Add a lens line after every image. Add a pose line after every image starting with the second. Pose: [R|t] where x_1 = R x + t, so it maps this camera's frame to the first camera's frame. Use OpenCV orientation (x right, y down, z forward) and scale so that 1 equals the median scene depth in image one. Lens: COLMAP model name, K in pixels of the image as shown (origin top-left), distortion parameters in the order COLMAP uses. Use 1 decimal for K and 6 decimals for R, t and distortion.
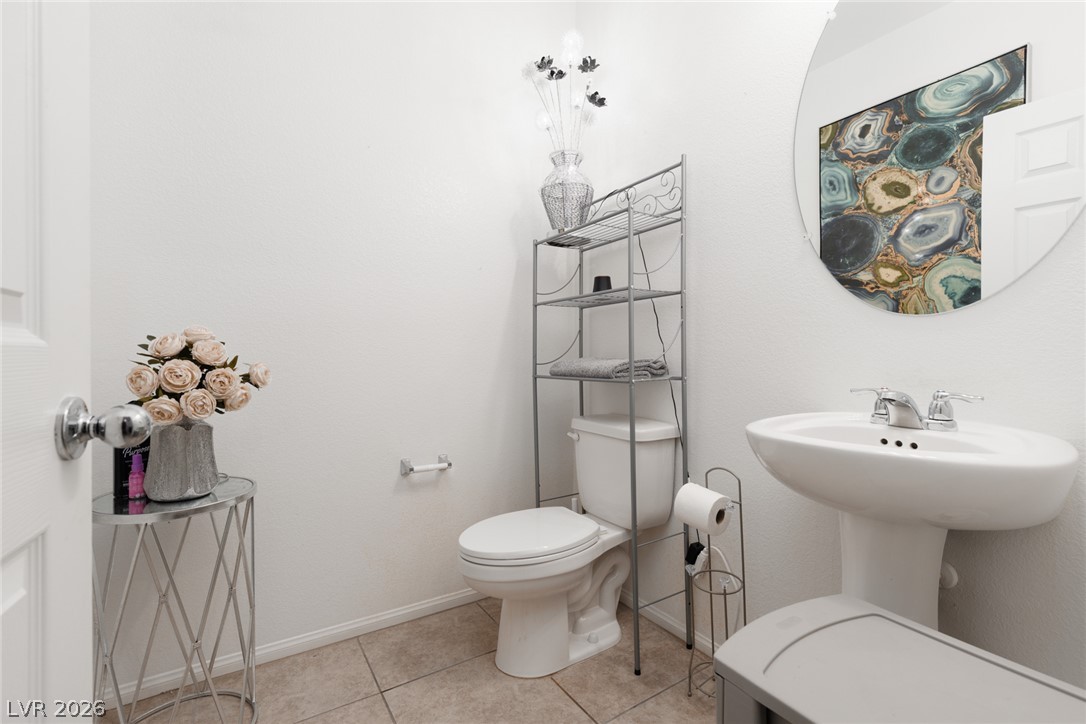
lens RADIAL K [[483.8, 0, 543.0], [0, 483.8, 362.0], [0, 0, 1]] dist [-0.000795, -0.000121]
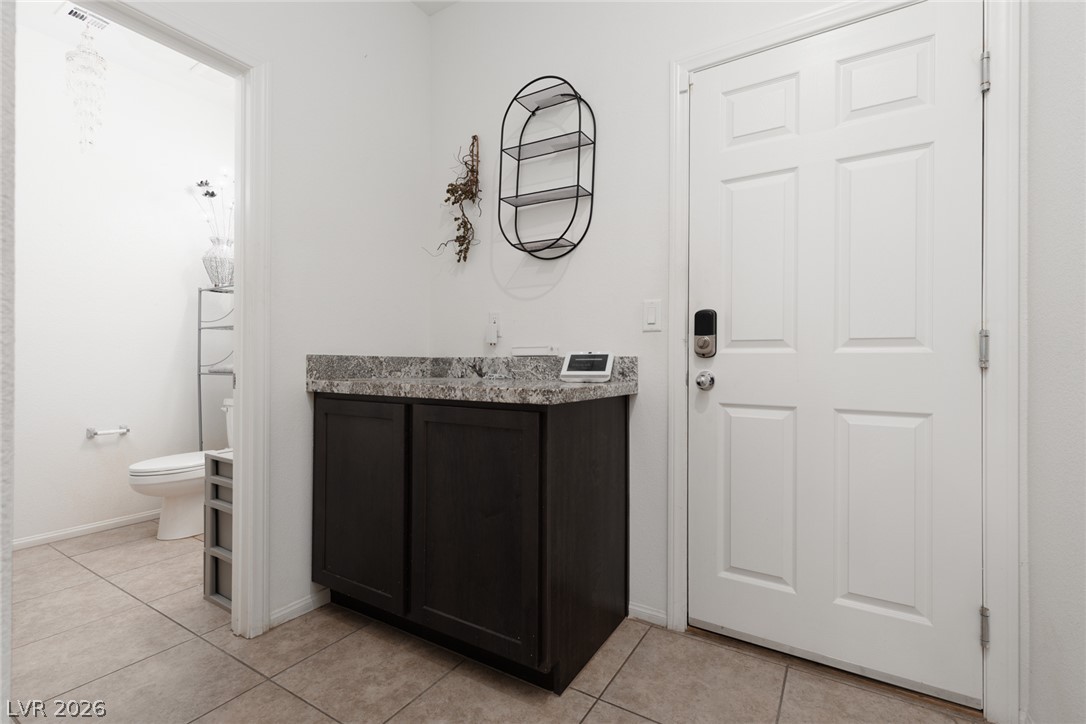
lens RADIAL K [[500.8, 0, 515.7], [0, 500.8, 362.0], [0, 0, 1]] dist [0.047609, -0.000070]
pose [[0.913439, 0.011324, 0.406818, 0.265845], [-0.008697, 0.999928, -0.008306, -0.003785], [-0.406883, 0.004049, 0.913471, -1.006600]]
